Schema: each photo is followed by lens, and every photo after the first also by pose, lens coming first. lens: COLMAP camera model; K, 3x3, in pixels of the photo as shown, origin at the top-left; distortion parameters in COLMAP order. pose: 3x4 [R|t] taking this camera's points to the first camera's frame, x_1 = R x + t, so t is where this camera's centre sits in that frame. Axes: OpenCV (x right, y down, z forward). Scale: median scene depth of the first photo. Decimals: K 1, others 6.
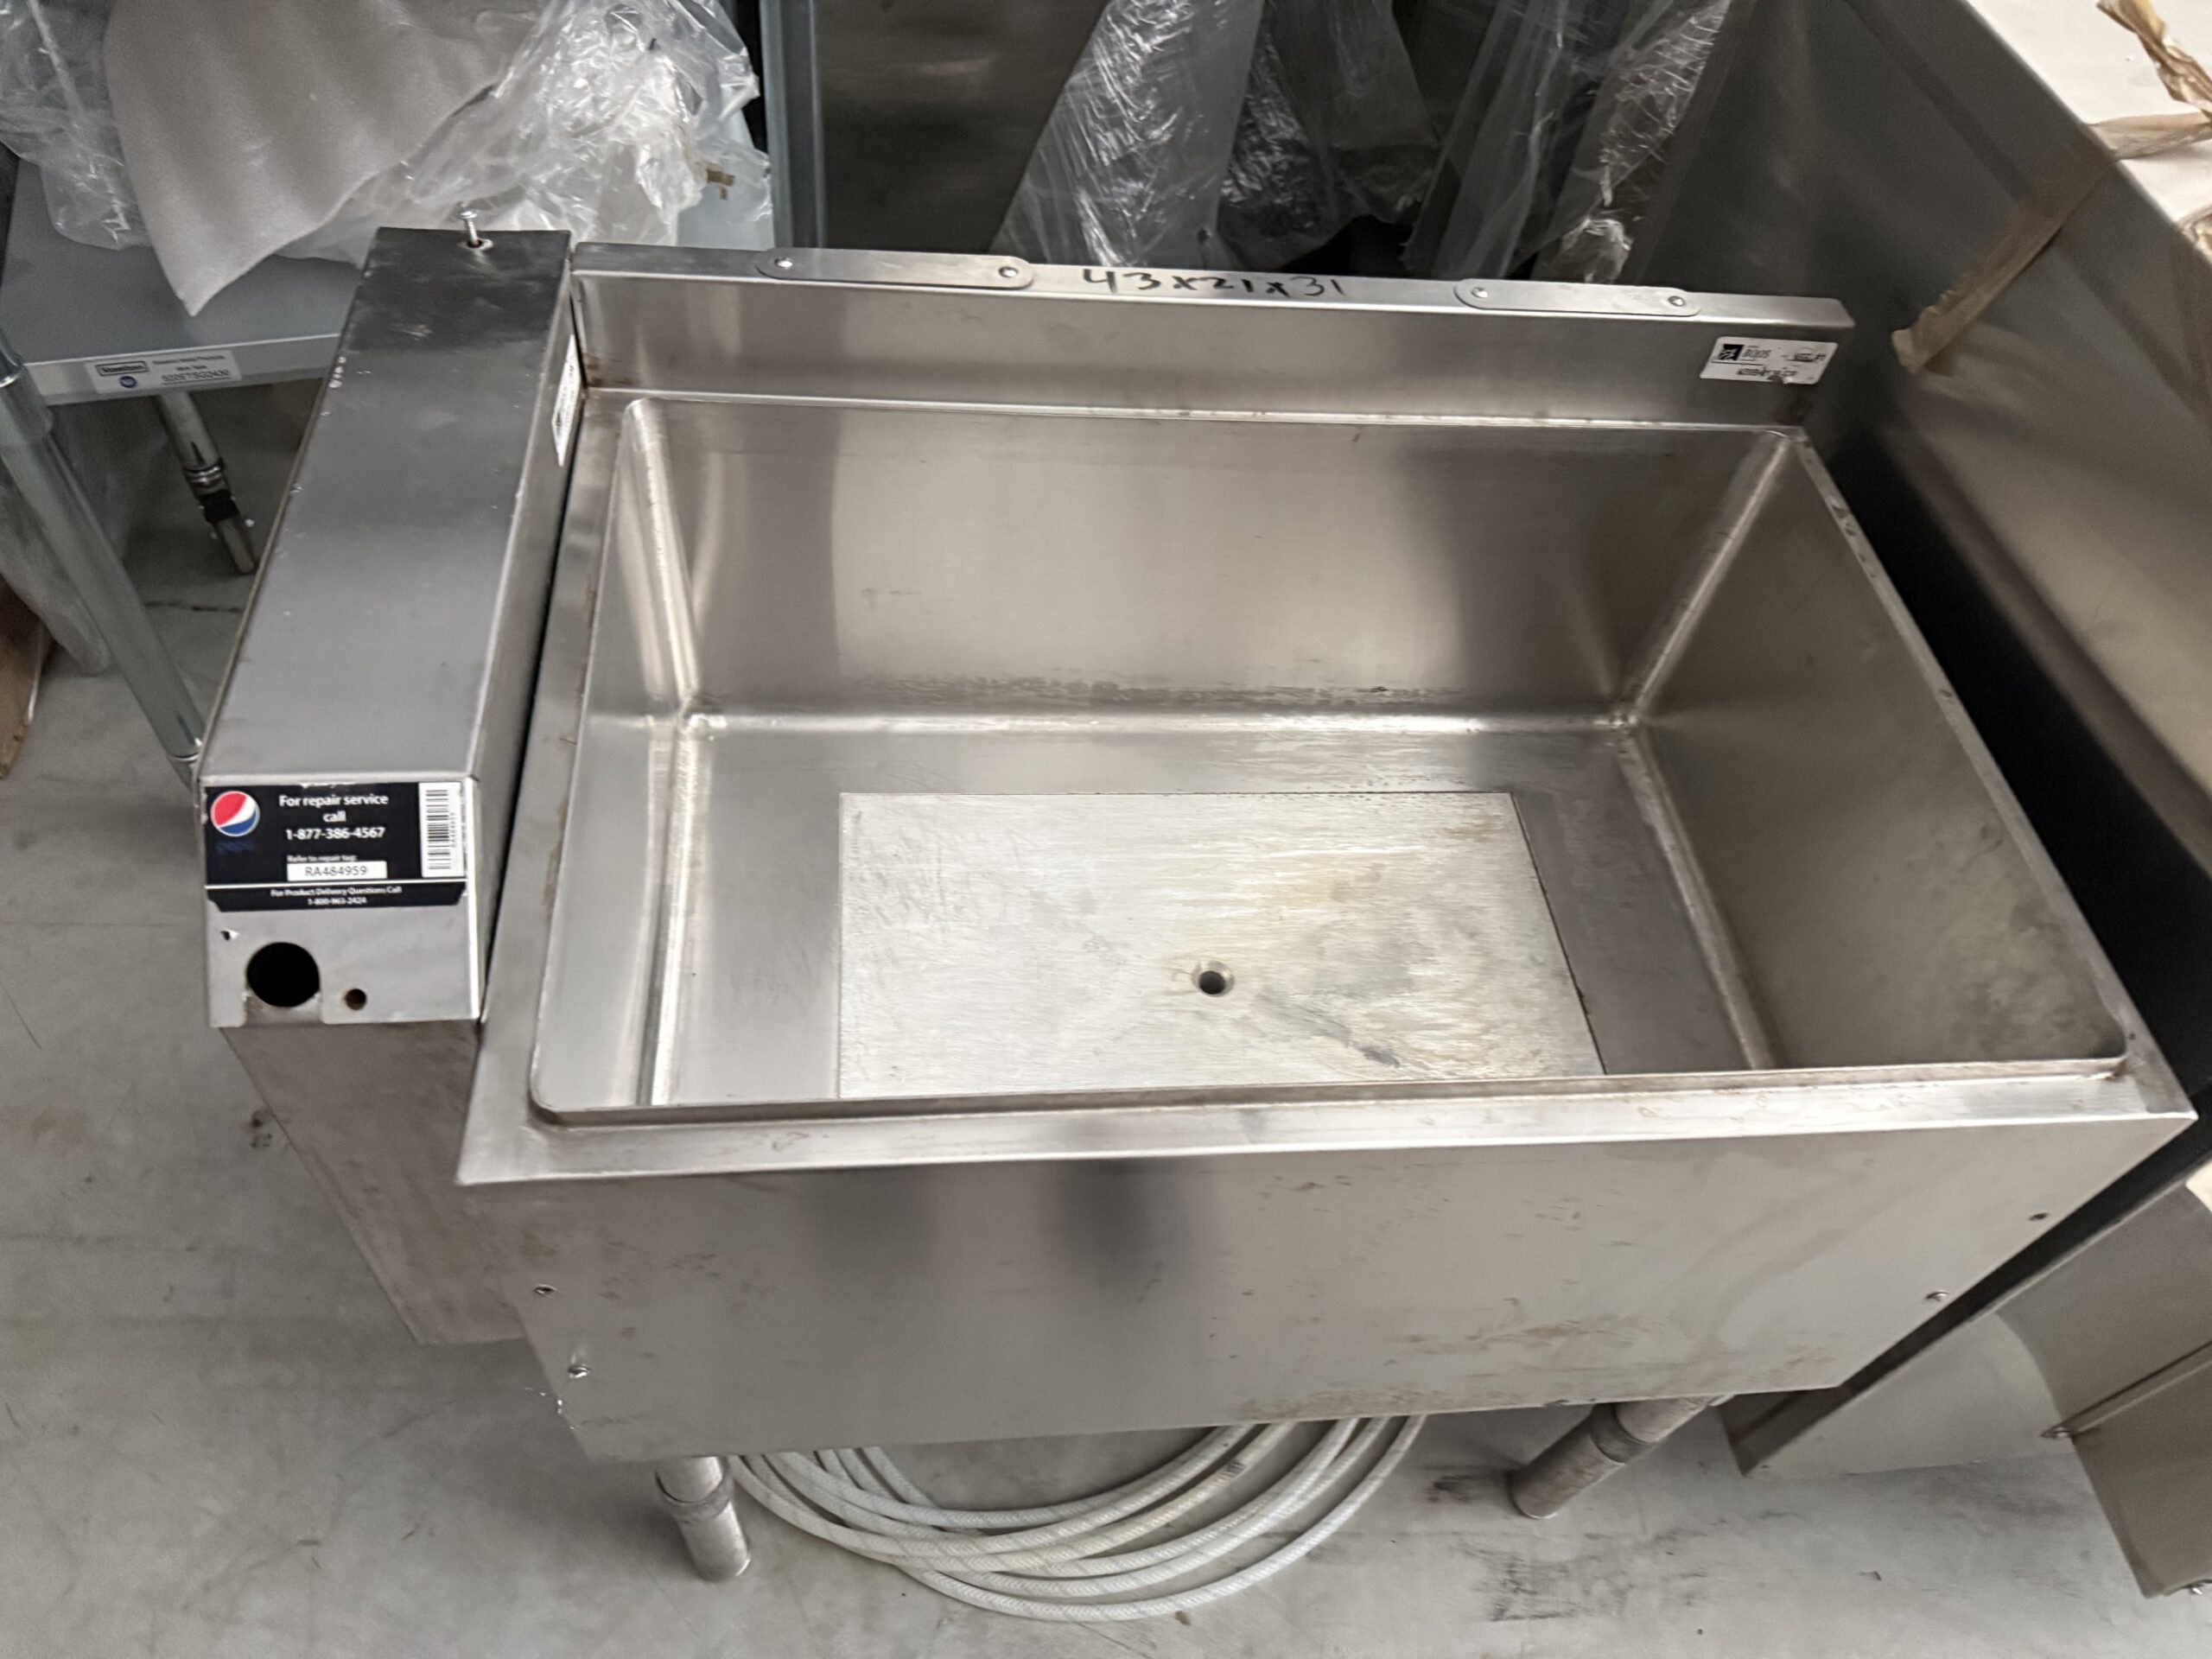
lens RADIAL K [[1562.3, 0, 1106.0], [0, 1562.3, 829.5], [0, 0, 1]] dist [0.002947, -0.011709]
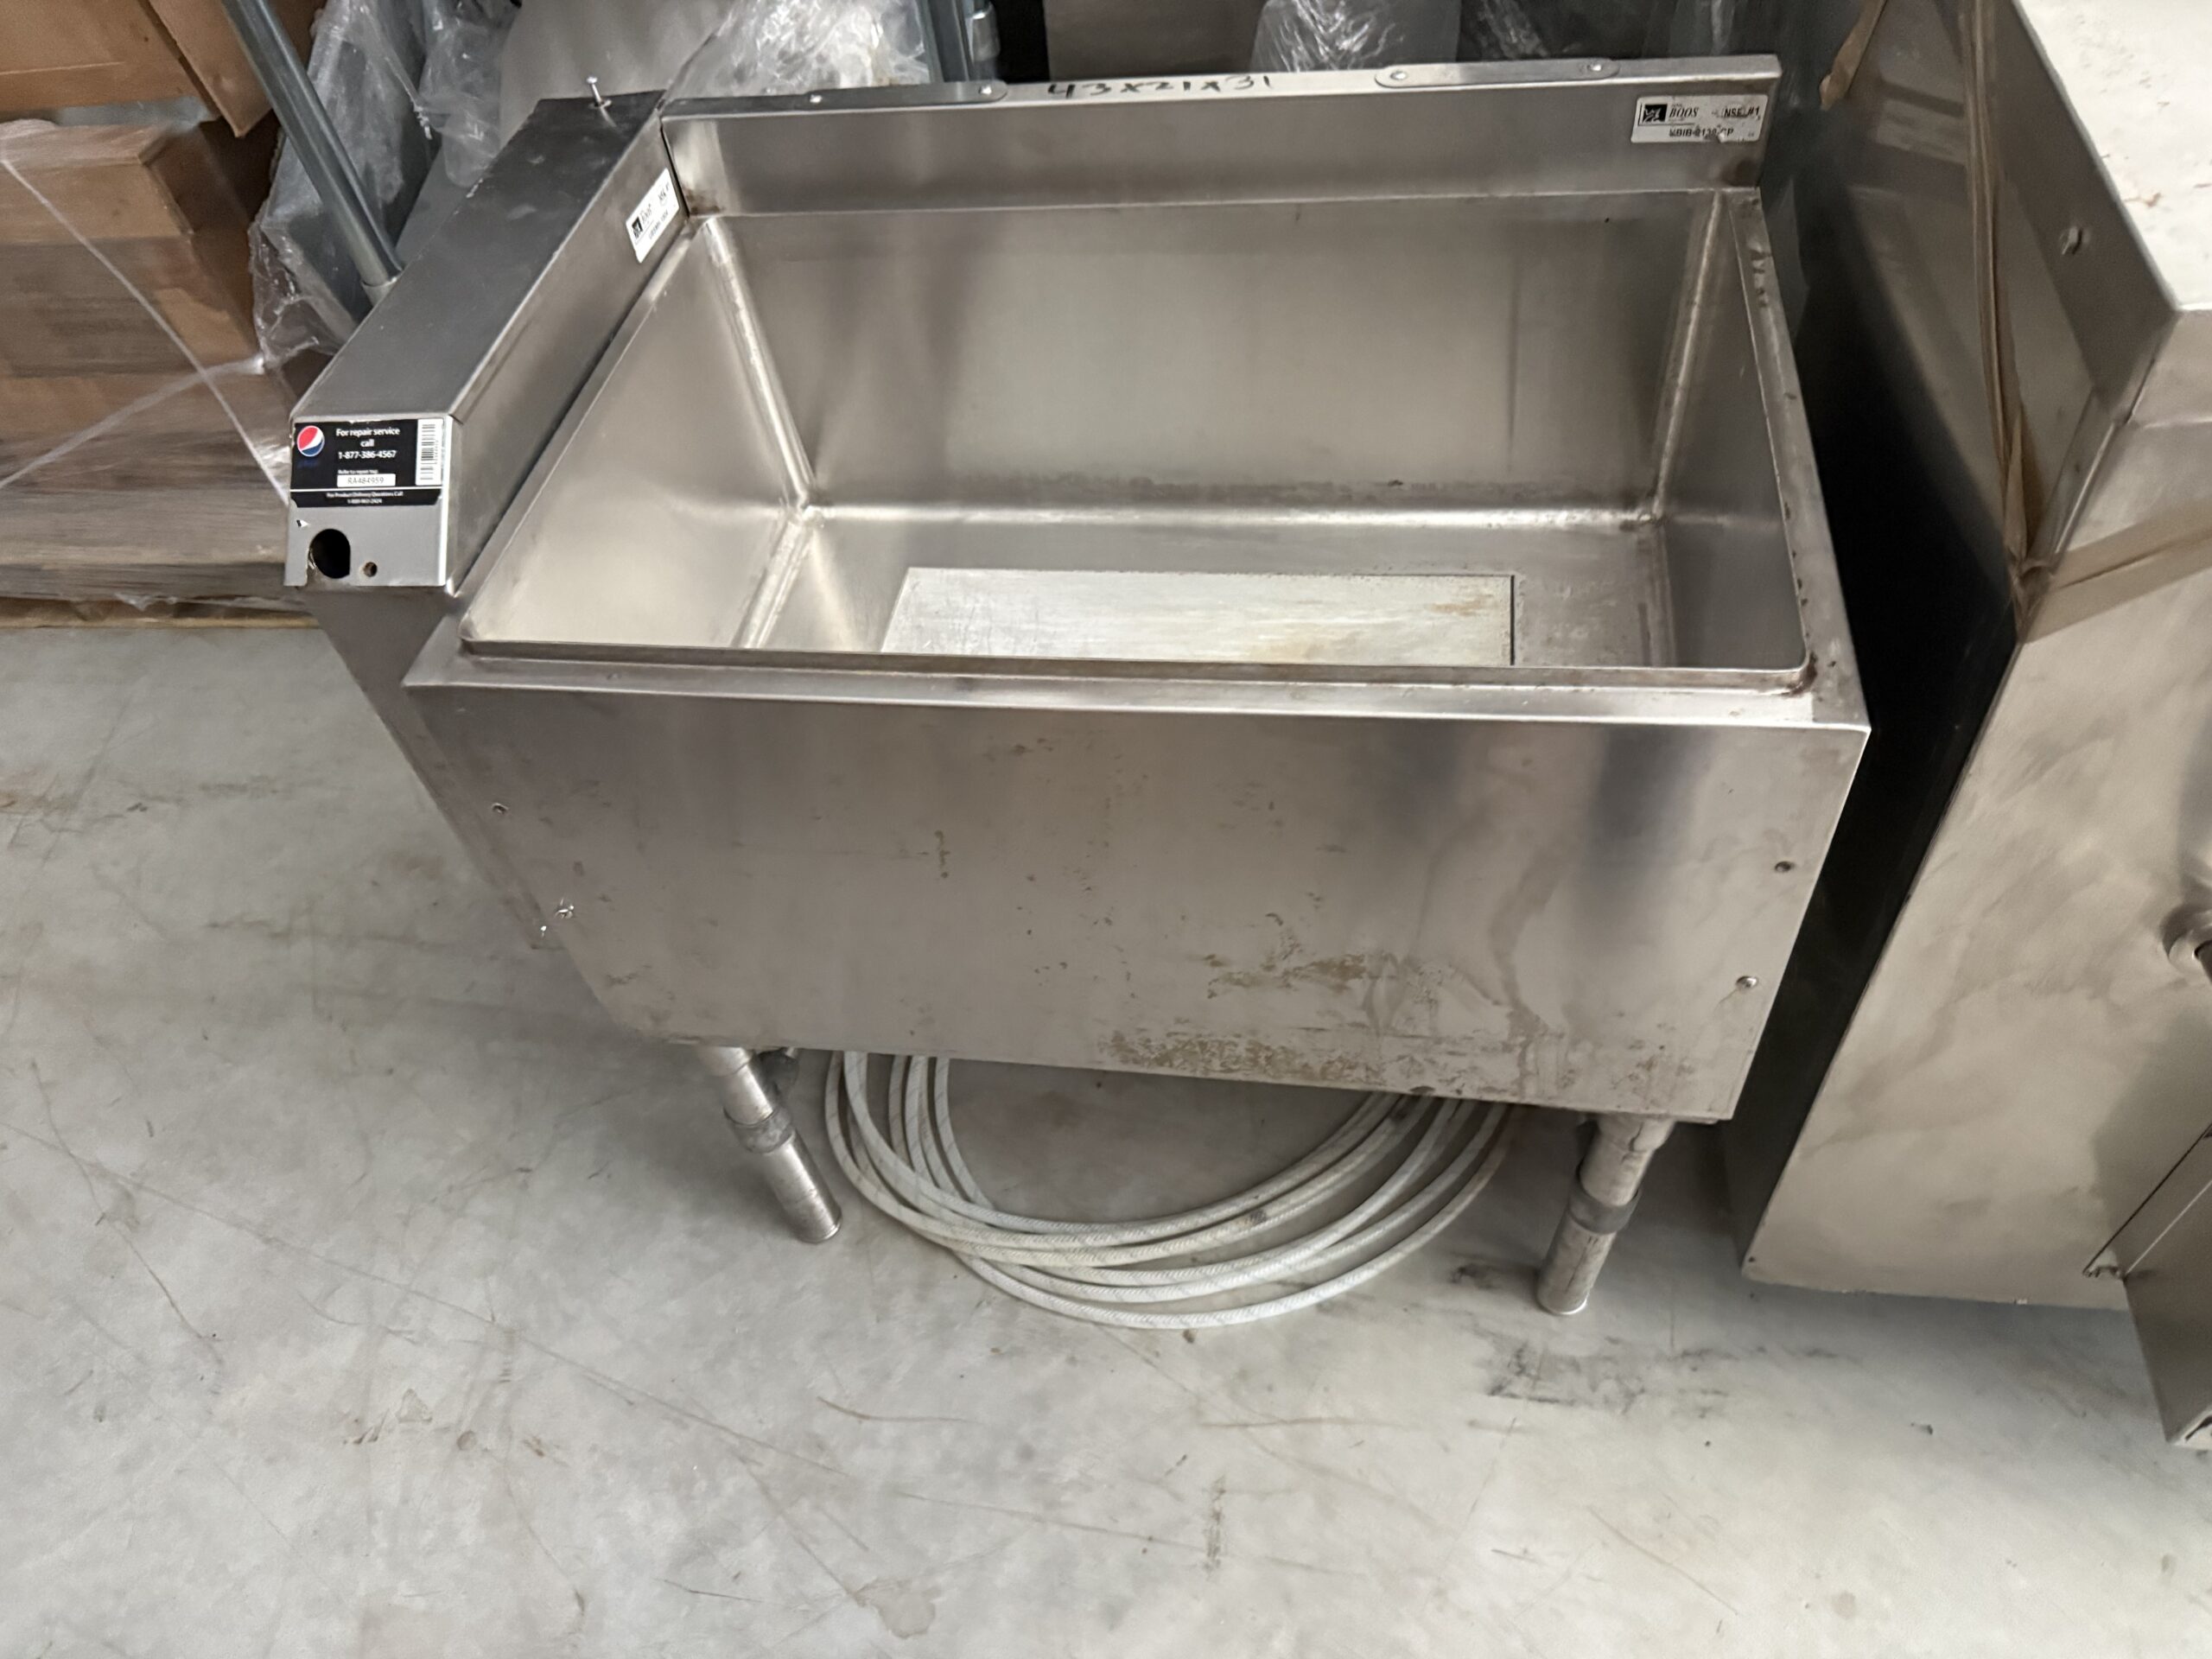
lens RADIAL K [[1556.3, 0, 1134.5], [0, 1556.3, 829.4], [0, 0, 1]] dist [0.101146, -0.192802]
pose [[0.947153, 0.044437, -0.317691, 0.352426], [-0.057811, 0.997789, -0.032787, 0.190408], [0.315531, 0.049421, 0.947627, -0.075051]]
